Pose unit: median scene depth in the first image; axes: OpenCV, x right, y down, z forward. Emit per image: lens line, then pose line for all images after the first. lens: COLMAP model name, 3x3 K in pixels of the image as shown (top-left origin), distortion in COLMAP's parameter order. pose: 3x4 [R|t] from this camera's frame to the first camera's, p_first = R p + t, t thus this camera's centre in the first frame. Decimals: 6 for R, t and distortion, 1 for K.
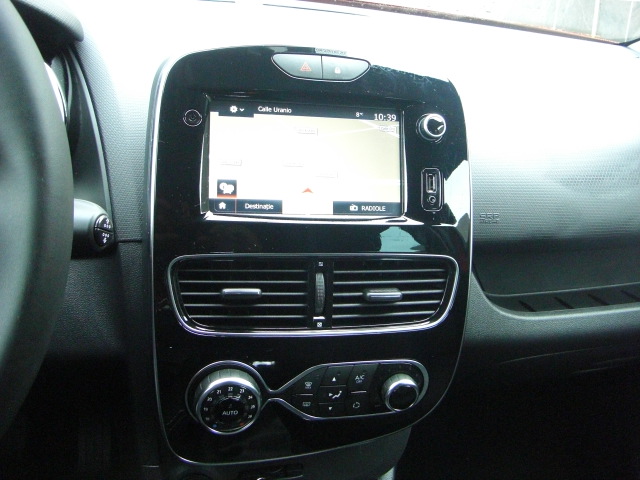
lens RADIAL K [[715.9, 0, 321.5], [0, 715.9, 203.9], [0, 0, 1]] dist [-0.217051, 0.241092]
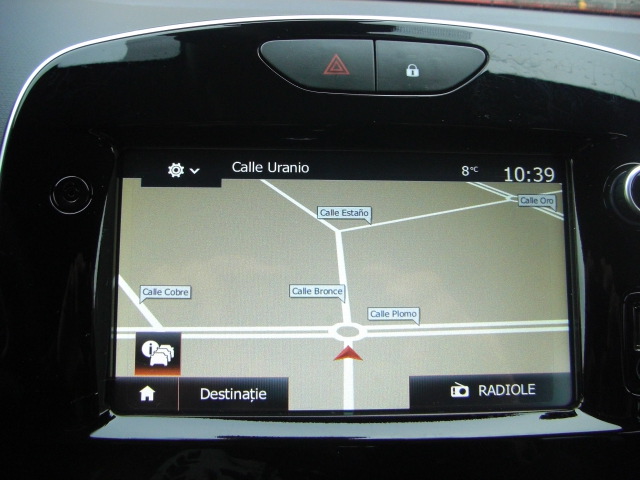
lens RADIAL K [[715.9, 0, 321.5], [0, 715.9, 203.9], [0, 0, 1]] dist [-0.217051, 0.241092]
pose [[0.980502, -0.031640, -0.193948, 0.049988], [0.016994, 0.996908, -0.076718, -0.076474], [0.195775, 0.071926, 0.978007, 0.583326]]
